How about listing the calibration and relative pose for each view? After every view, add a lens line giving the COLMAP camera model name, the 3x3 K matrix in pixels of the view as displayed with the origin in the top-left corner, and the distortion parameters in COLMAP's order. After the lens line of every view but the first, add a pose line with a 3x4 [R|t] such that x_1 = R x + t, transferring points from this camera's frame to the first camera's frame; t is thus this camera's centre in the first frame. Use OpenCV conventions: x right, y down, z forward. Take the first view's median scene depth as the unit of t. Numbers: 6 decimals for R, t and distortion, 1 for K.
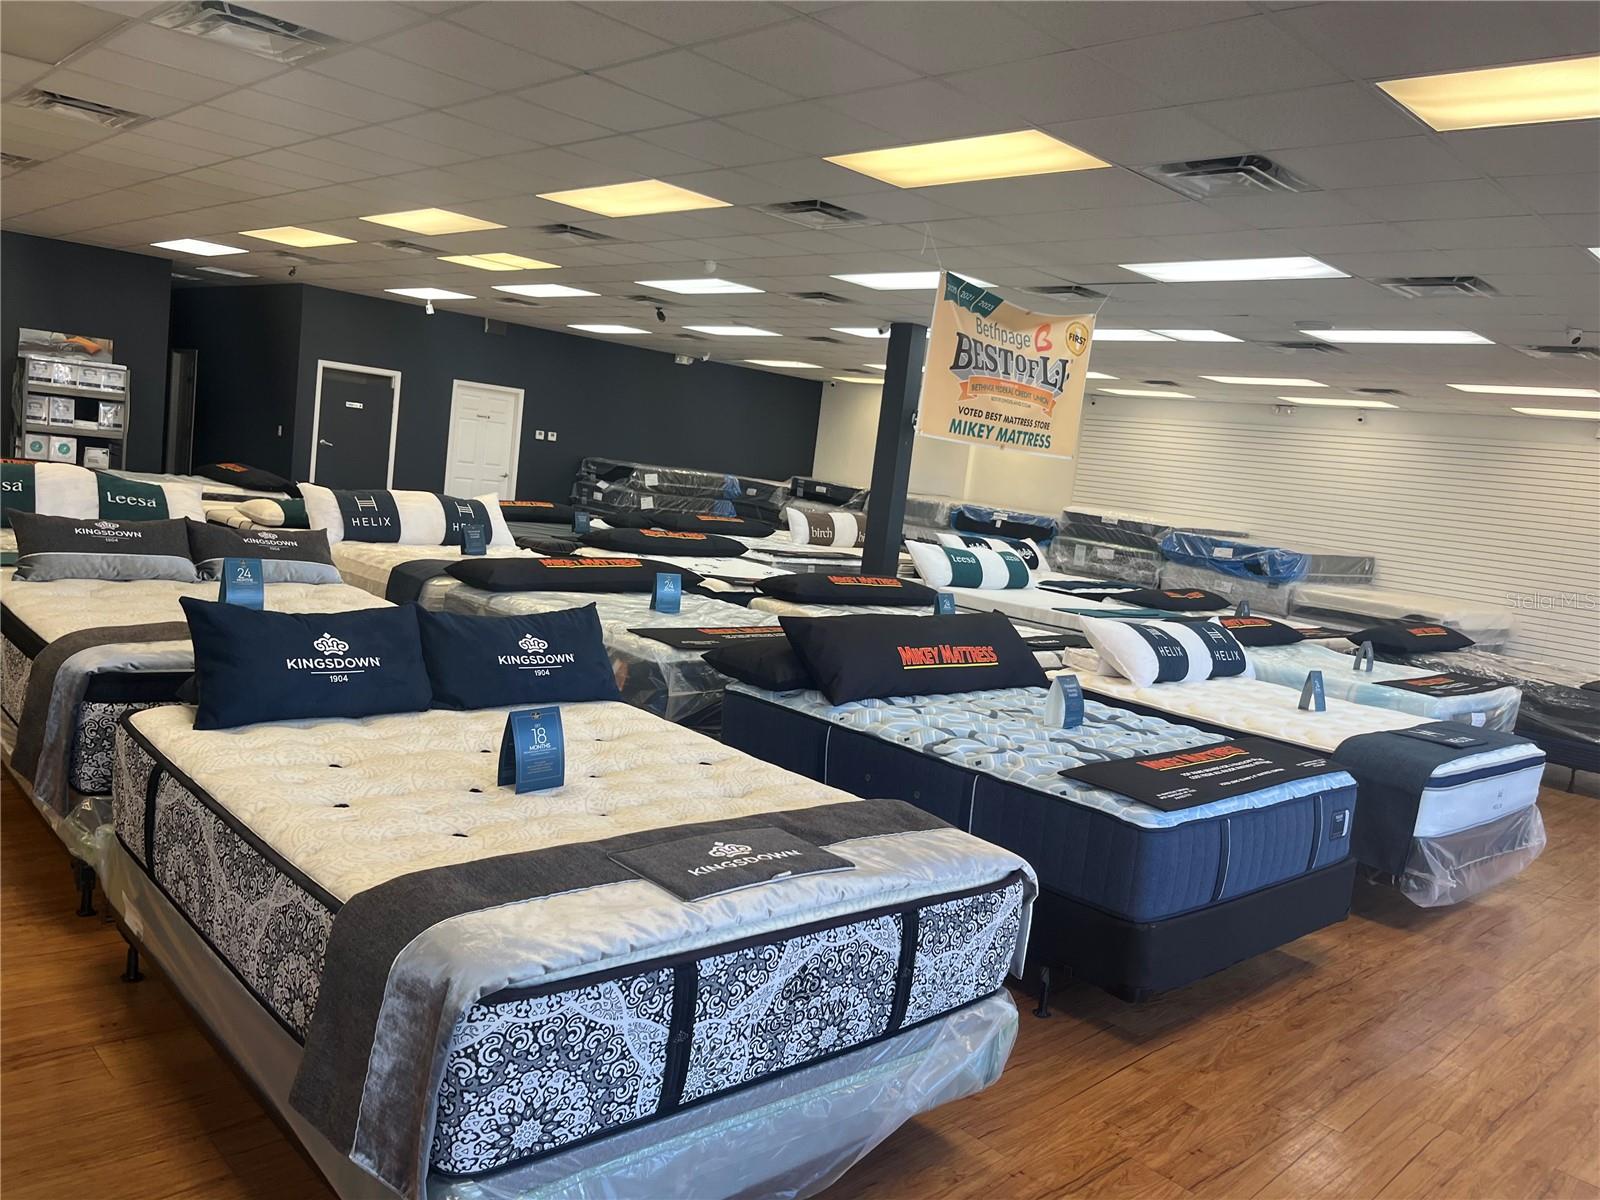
lens RADIAL K [[1196.0, 0, 796.1], [0, 1196.0, 617.6], [0, 0, 1]] dist [0.068784, -0.099232]
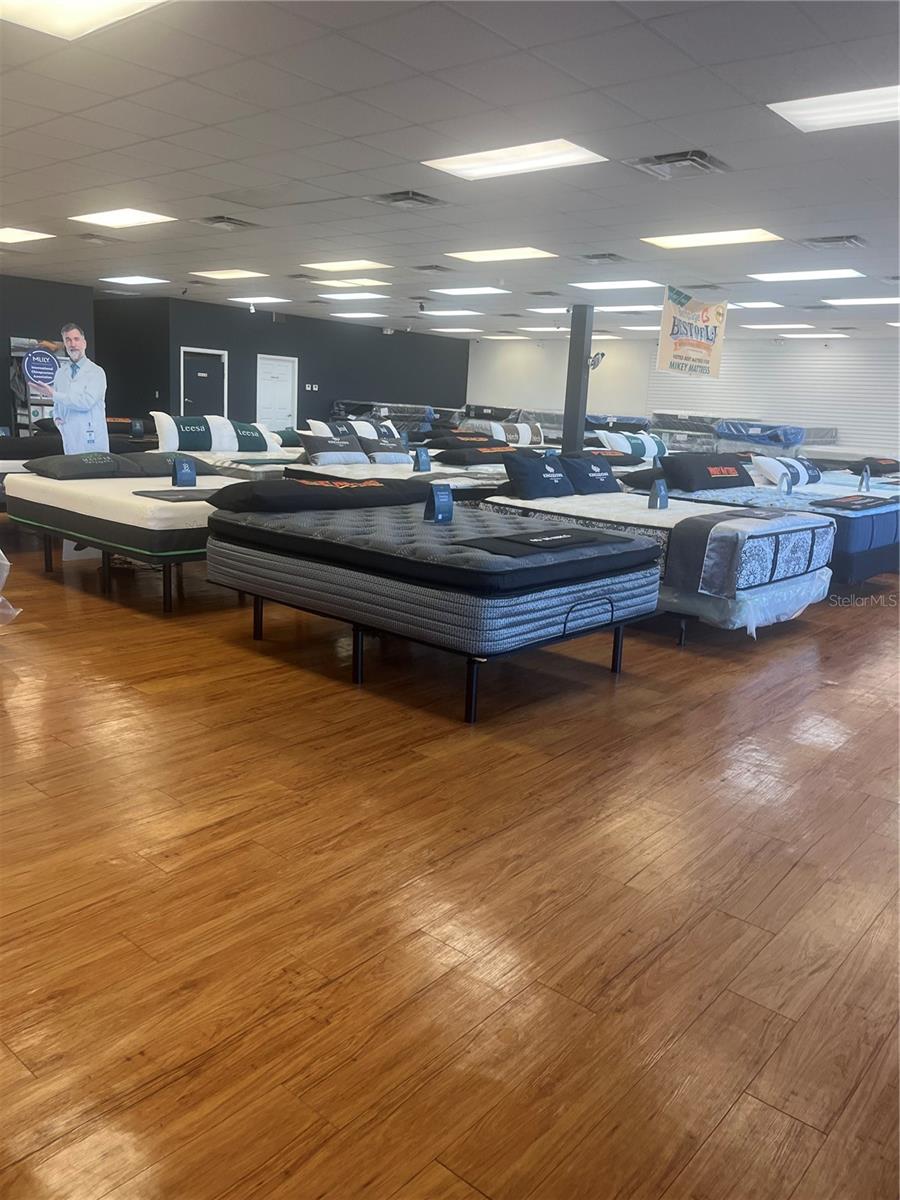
lens RADIAL K [[890.3, 0, 450.0], [0, 890.3, 600.0], [0, 0, 1]] dist [0.072446, -0.146452]
pose [[0.992409, -0.085340, 0.088551, -0.780112], [0.076476, 0.992137, 0.099069, 0.093644], [-0.096309, -0.091545, 0.991133, -0.890947]]
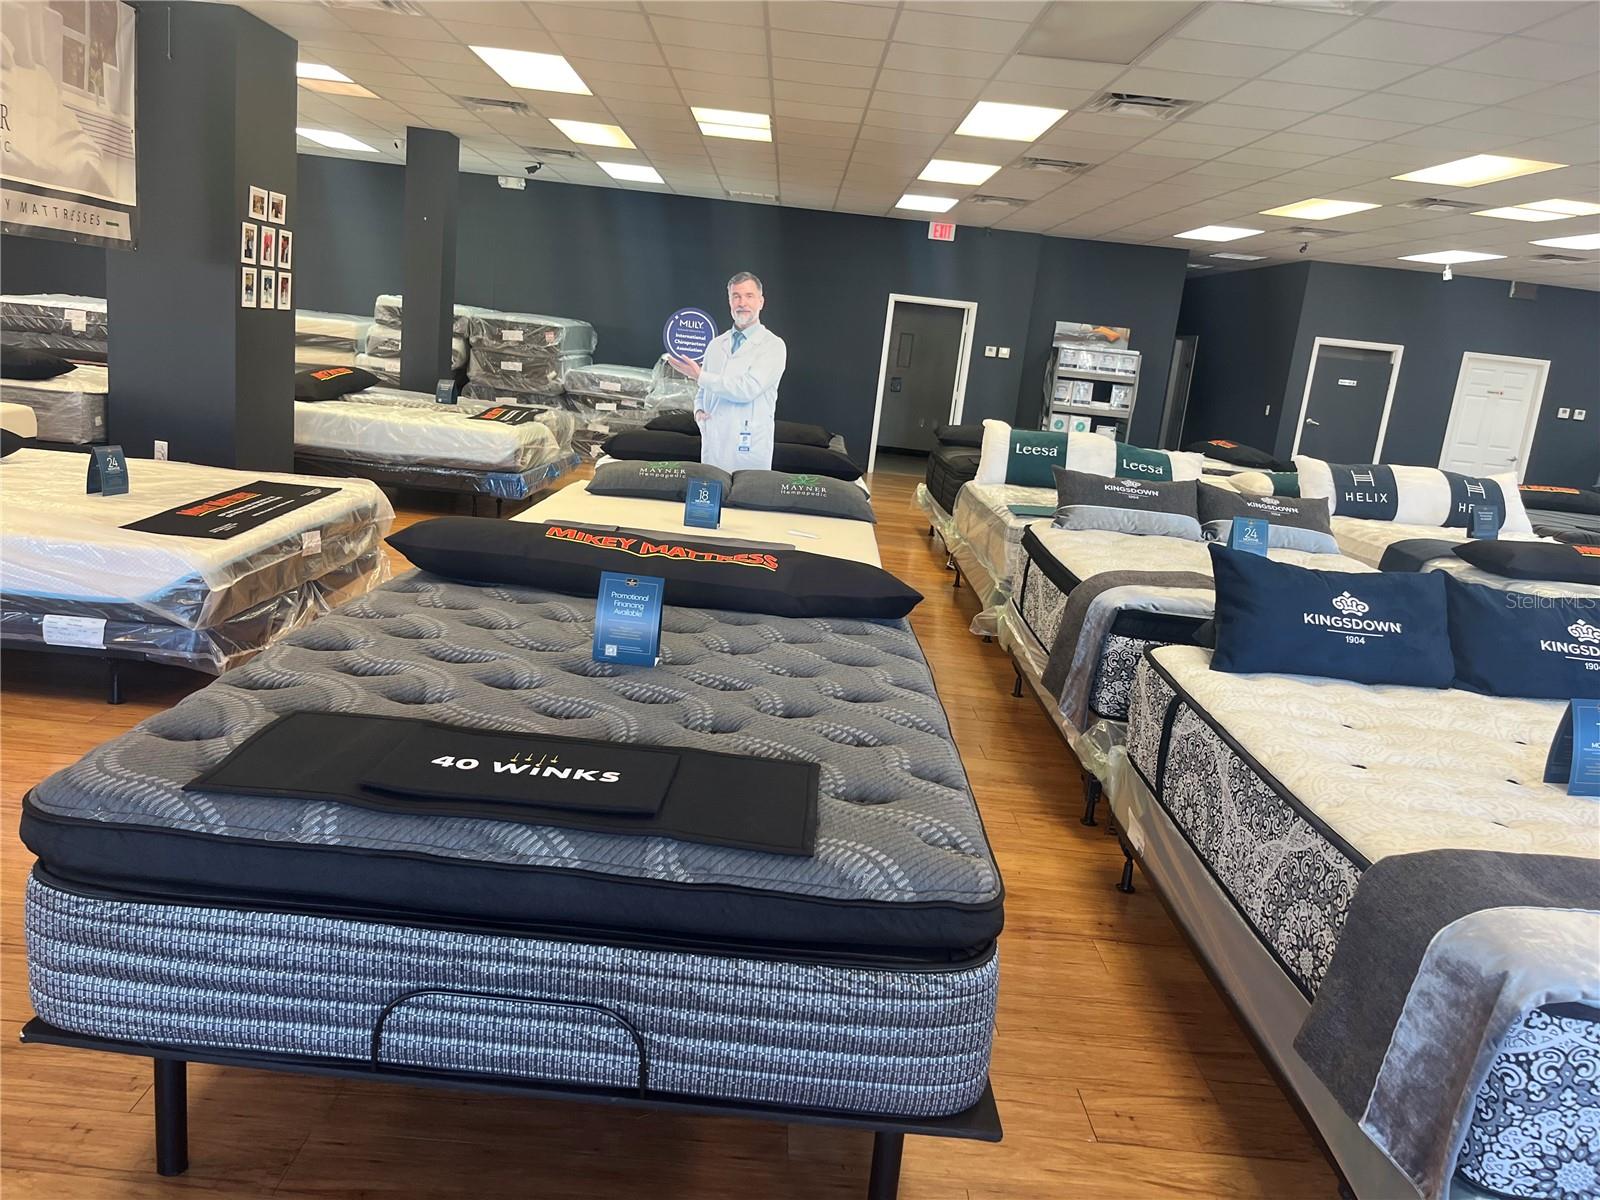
lens RADIAL K [[1196.0, 0, 796.1], [0, 1196.0, 617.6], [0, 0, 1]] dist [0.068784, -0.099232]
pose [[0.727372, 0.108661, -0.677586, -0.053882], [-0.101890, 0.993541, 0.049953, 0.029501], [0.678638, 0.032705, 0.733745, -0.002716]]
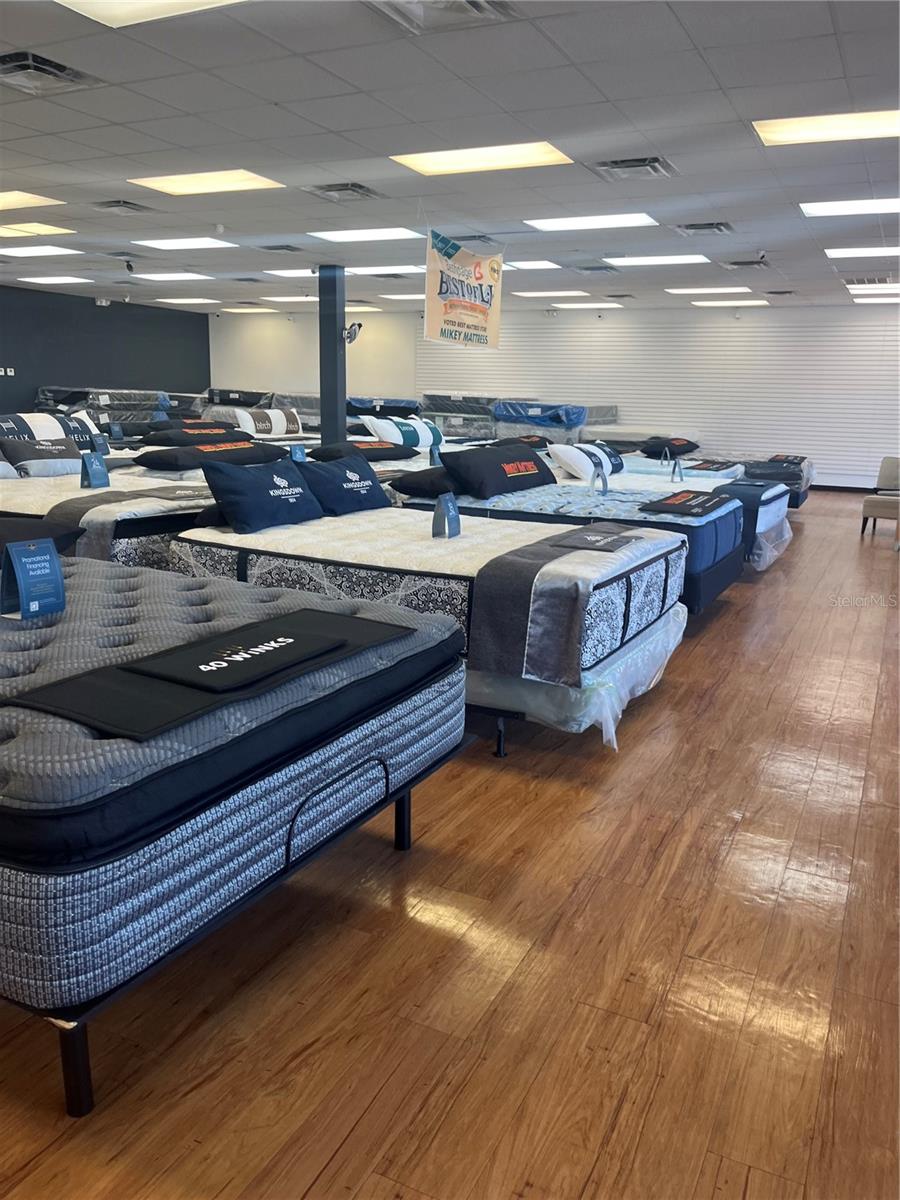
lens RADIAL K [[907.3, 0, 447.1], [0, 907.3, 606.3], [0, 0, 1]] dist [0.062300, -0.110902]
pose [[0.935406, -0.164773, 0.312836, -0.586333], [0.125314, 0.981838, 0.142441, 0.040657], [-0.330625, -0.094038, 0.939066, -0.286518]]
